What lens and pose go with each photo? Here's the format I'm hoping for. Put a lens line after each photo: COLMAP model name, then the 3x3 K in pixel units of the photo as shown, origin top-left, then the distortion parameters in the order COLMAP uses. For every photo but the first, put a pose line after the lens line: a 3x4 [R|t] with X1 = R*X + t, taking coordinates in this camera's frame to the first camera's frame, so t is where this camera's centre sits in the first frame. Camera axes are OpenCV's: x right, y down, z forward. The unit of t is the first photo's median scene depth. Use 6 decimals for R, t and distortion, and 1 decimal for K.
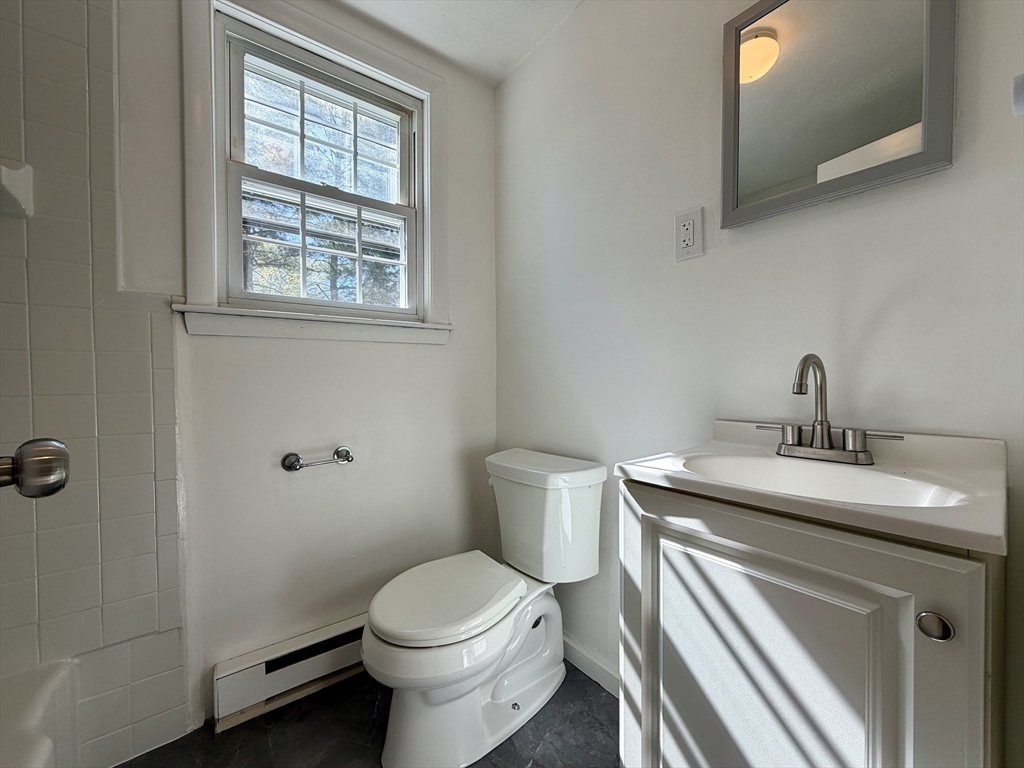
lens RADIAL K [[408.4, 0, 510.6], [0, 408.4, 384.0], [0, 0, 1]] dist [0.000672, 0.000393]
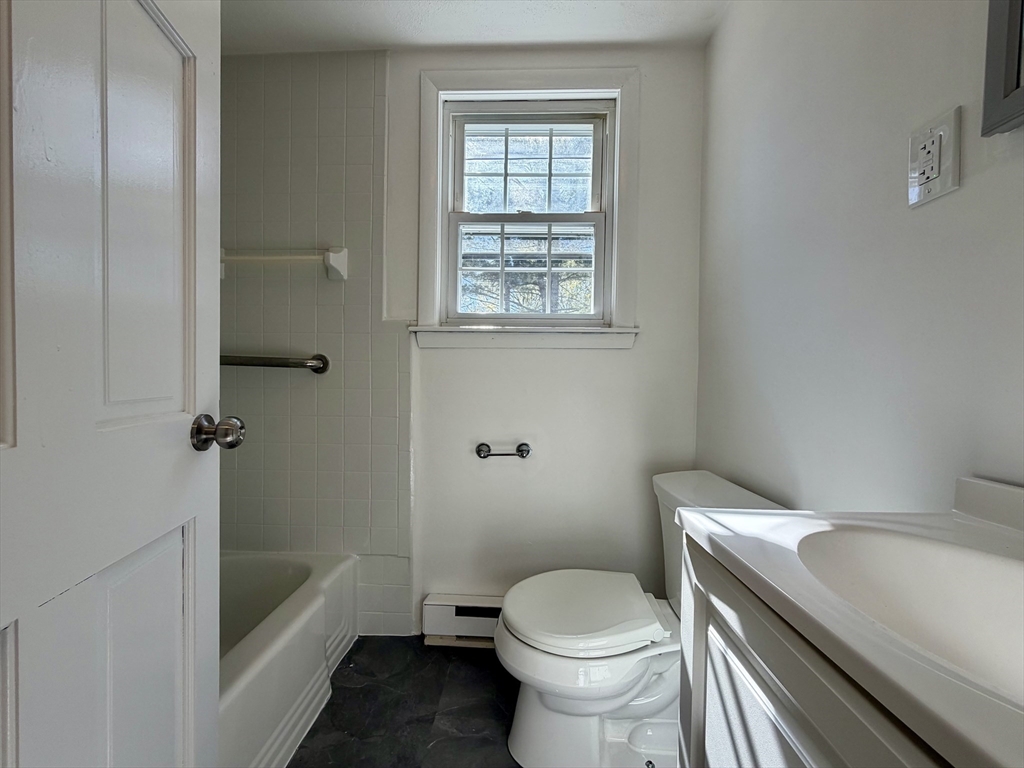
lens RADIAL K [[408.4, 0, 510.6], [0, 408.4, 384.0], [0, 0, 1]] dist [0.000672, 0.000393]
pose [[0.772250, 0.029370, -0.634639, 0.273893], [-0.030020, 0.999502, 0.009726, -0.018626], [0.634609, 0.011541, 0.772747, 0.111999]]
